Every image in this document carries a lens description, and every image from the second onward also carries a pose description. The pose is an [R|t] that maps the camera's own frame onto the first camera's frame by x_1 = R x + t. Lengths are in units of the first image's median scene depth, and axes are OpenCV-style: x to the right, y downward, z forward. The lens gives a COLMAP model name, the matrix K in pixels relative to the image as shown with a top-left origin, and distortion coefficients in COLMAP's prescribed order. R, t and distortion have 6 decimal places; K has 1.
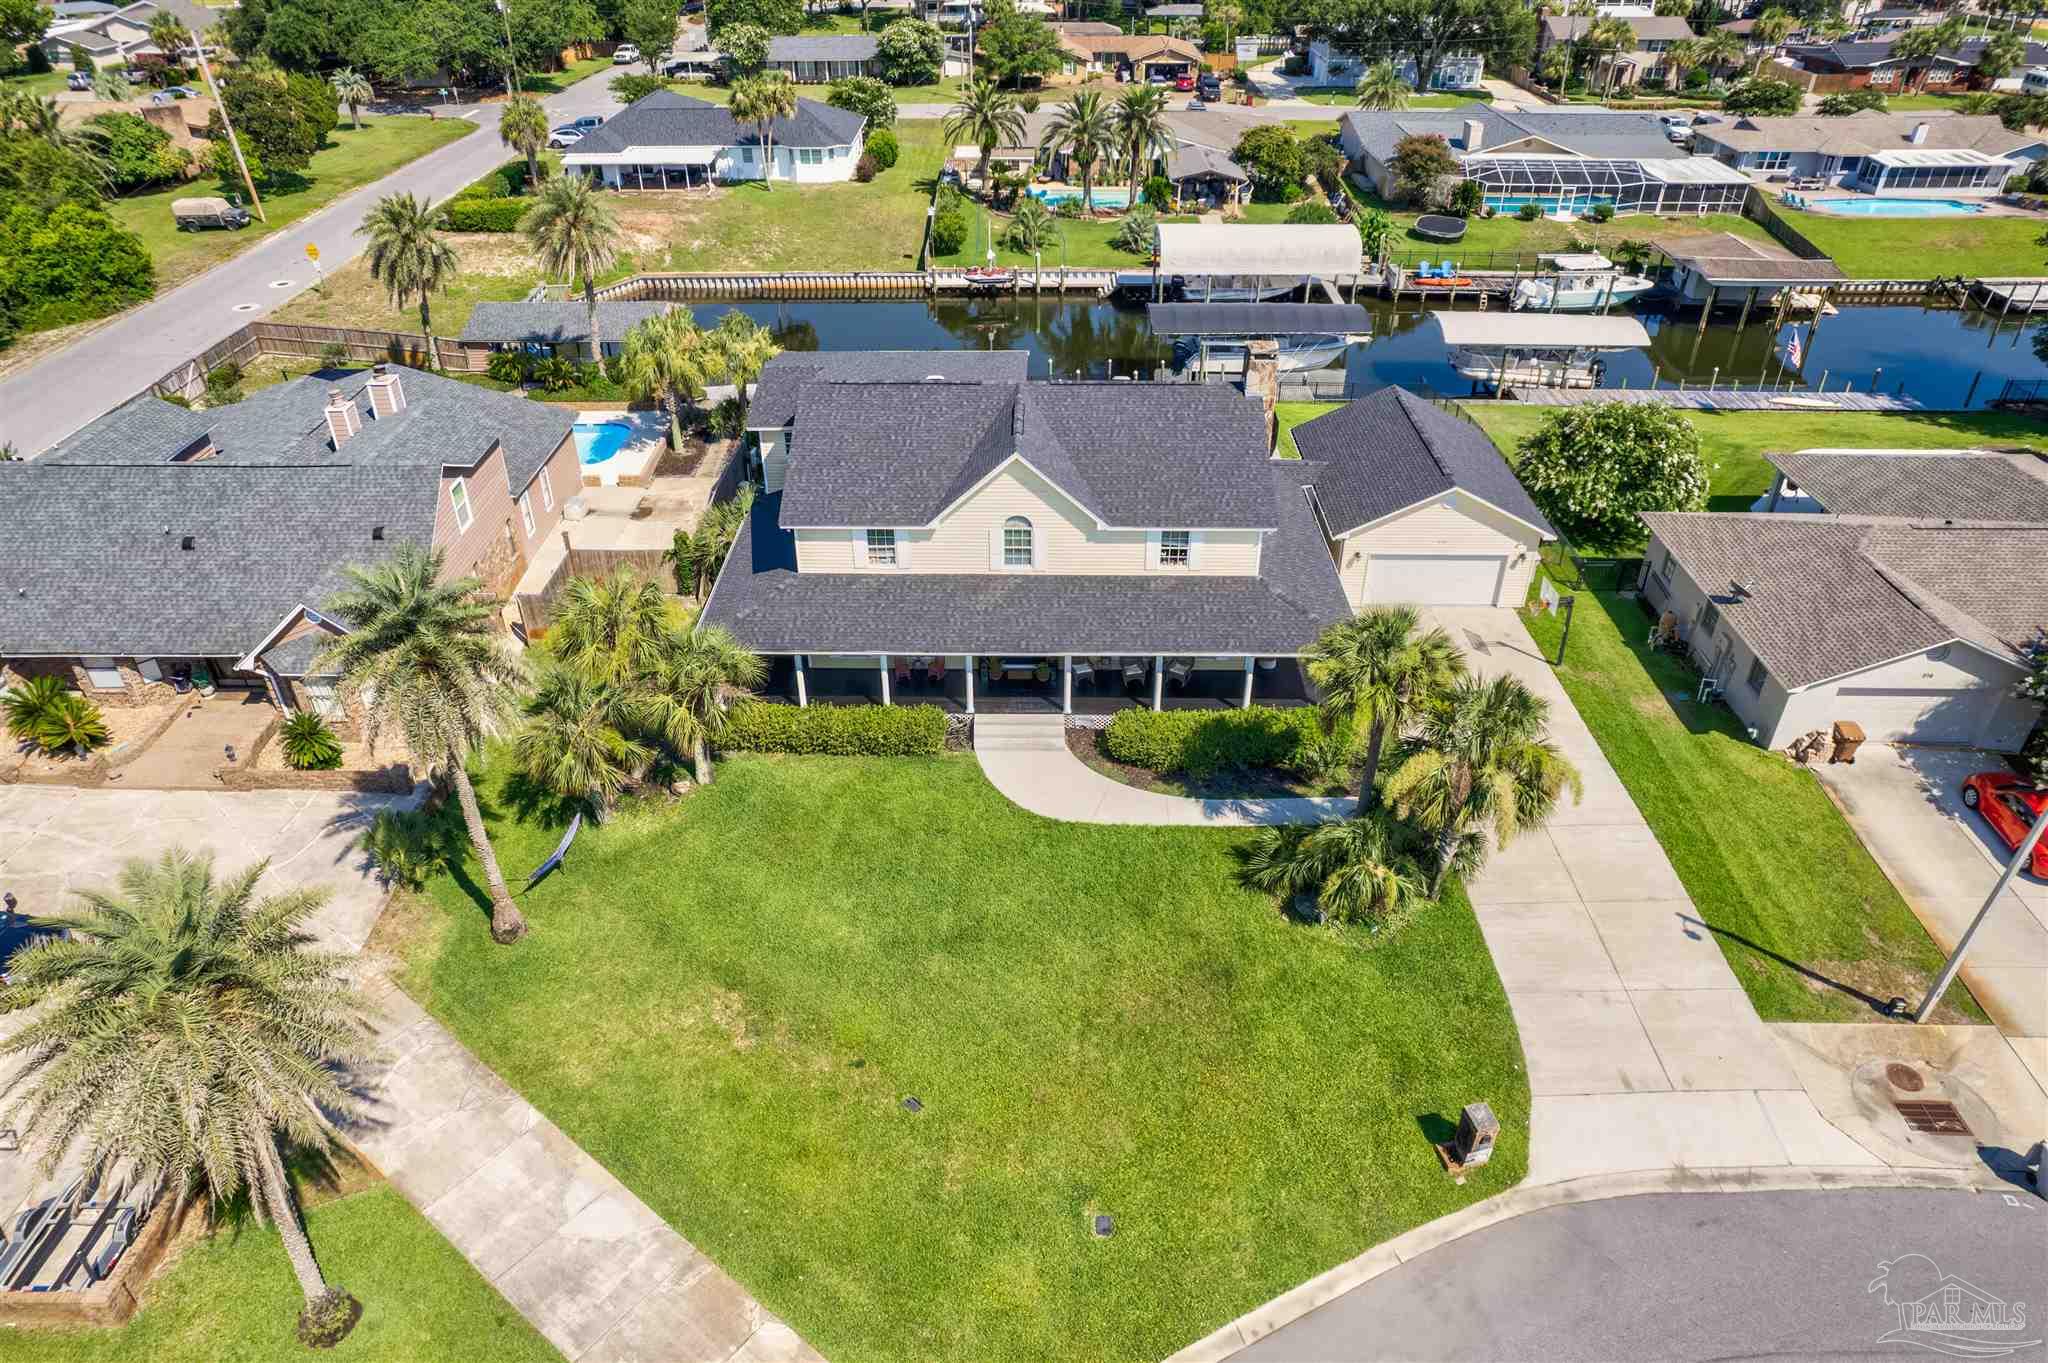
lens RADIAL K [[1306.8, 0, 1030.4], [0, 1306.8, 682.2], [0, 0, 1]] dist [-0.080316, 0.078344]
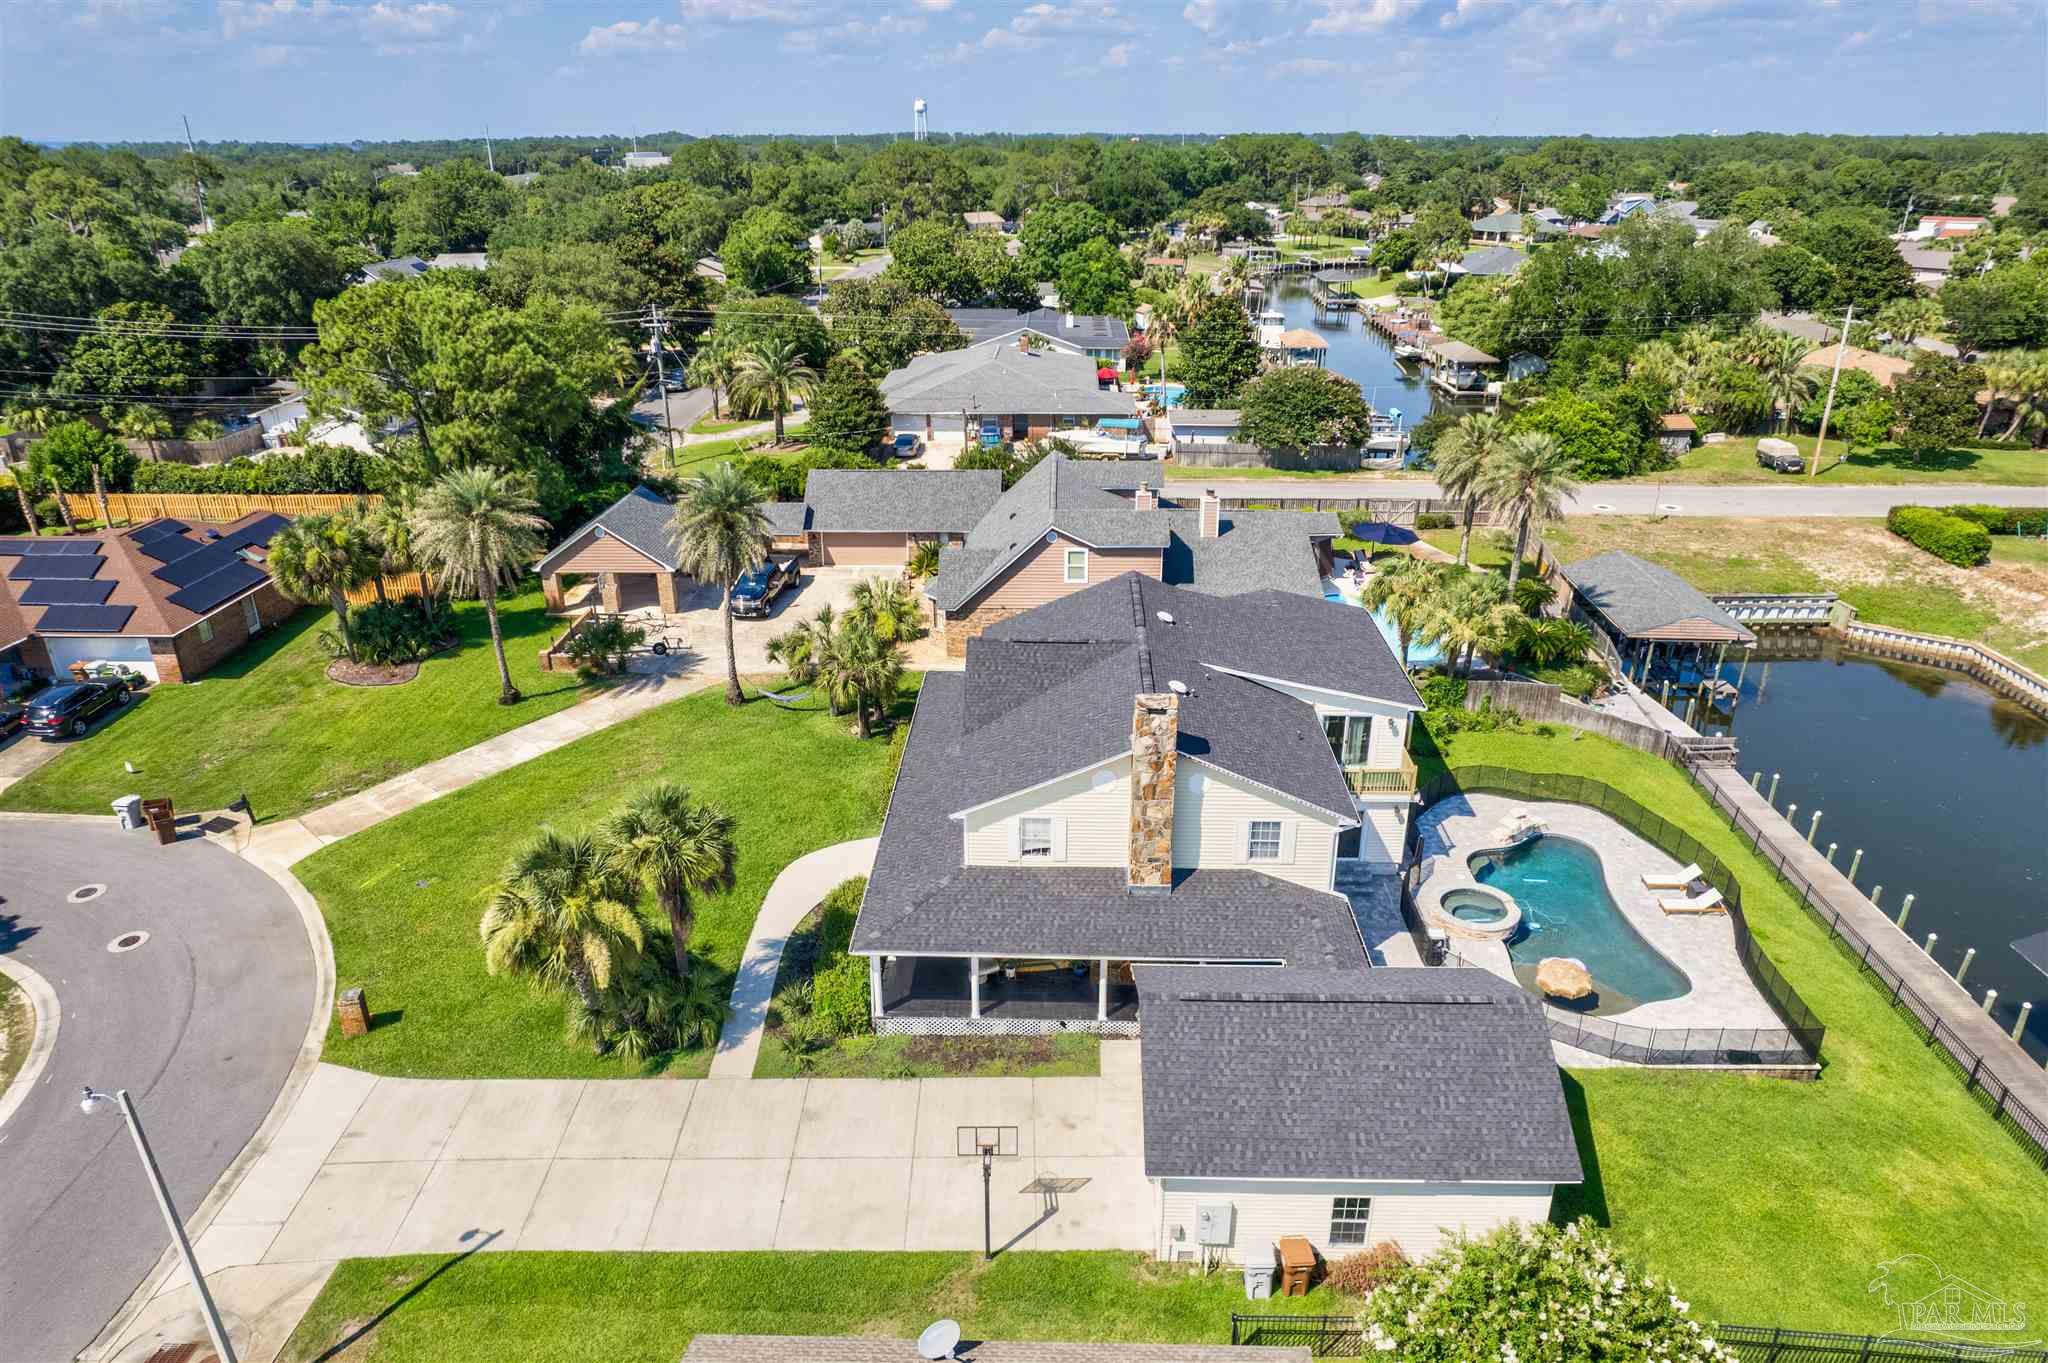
lens RADIAL K [[1288.7, 0, 1024.0], [0, 1288.7, 681.5], [0, 0, 1]] dist [-0.003930, -0.000911]
pose [[-0.018944, 0.399360, -0.916598, 0.566195], [-0.554603, 0.758594, 0.341980, -0.305097], [0.831900, 0.514826, 0.207115, 0.442277]]
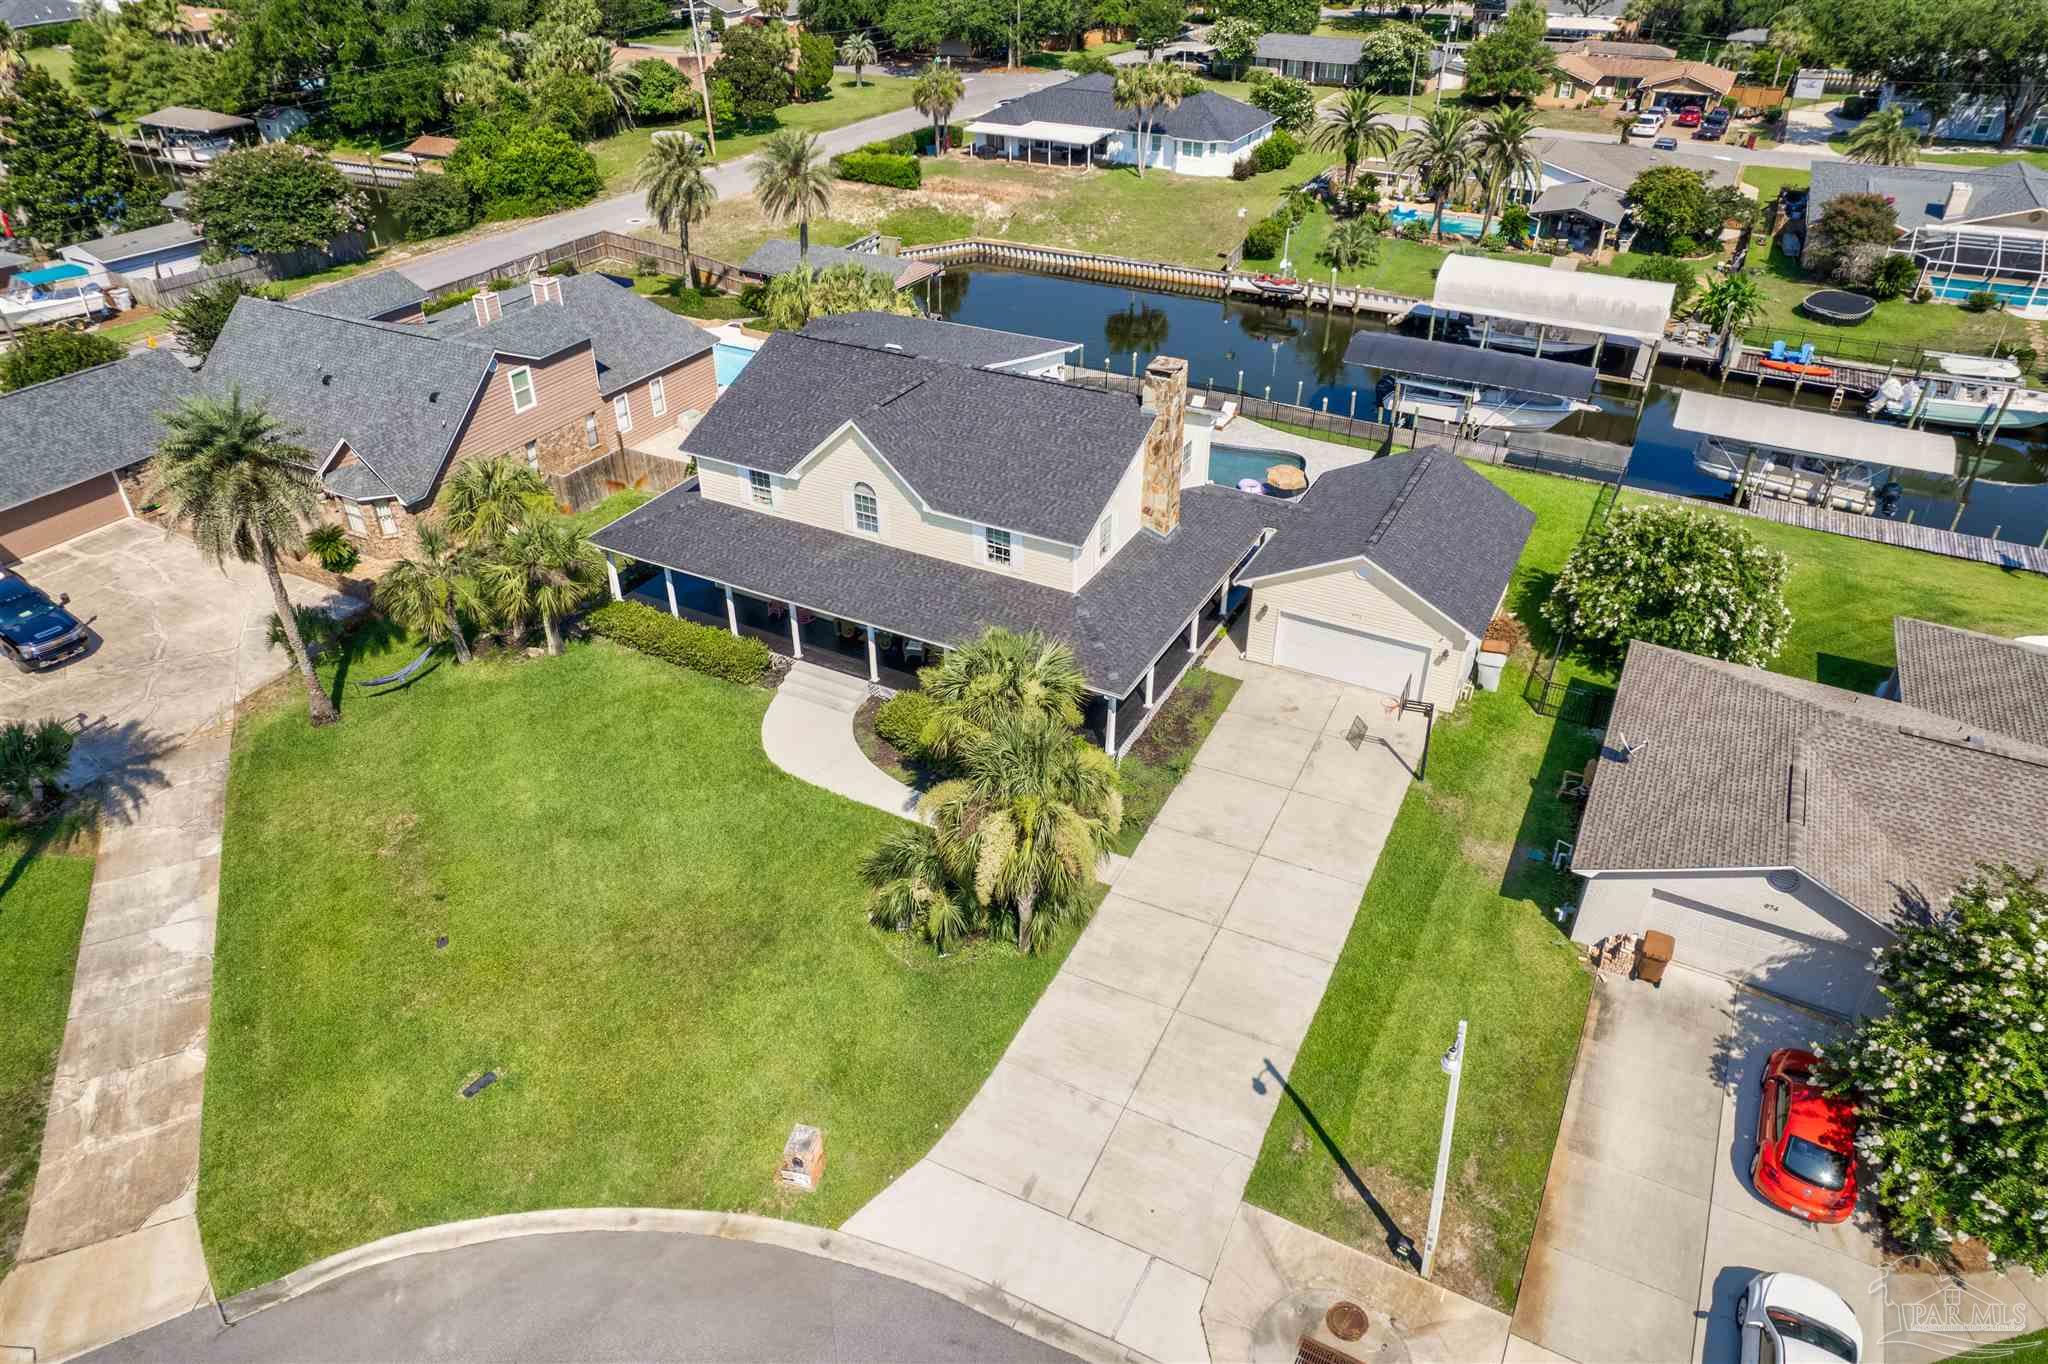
lens RADIAL K [[1306.8, 0, 1030.4], [0, 1306.8, 682.7], [0, 0, 1]] dist [-0.080316, 0.078344]
pose [[0.889605, 0.252630, -0.380501, 0.302781], [-0.252741, 0.966210, 0.050600, -0.033496], [0.380427, 0.051155, 0.923395, 0.058387]]
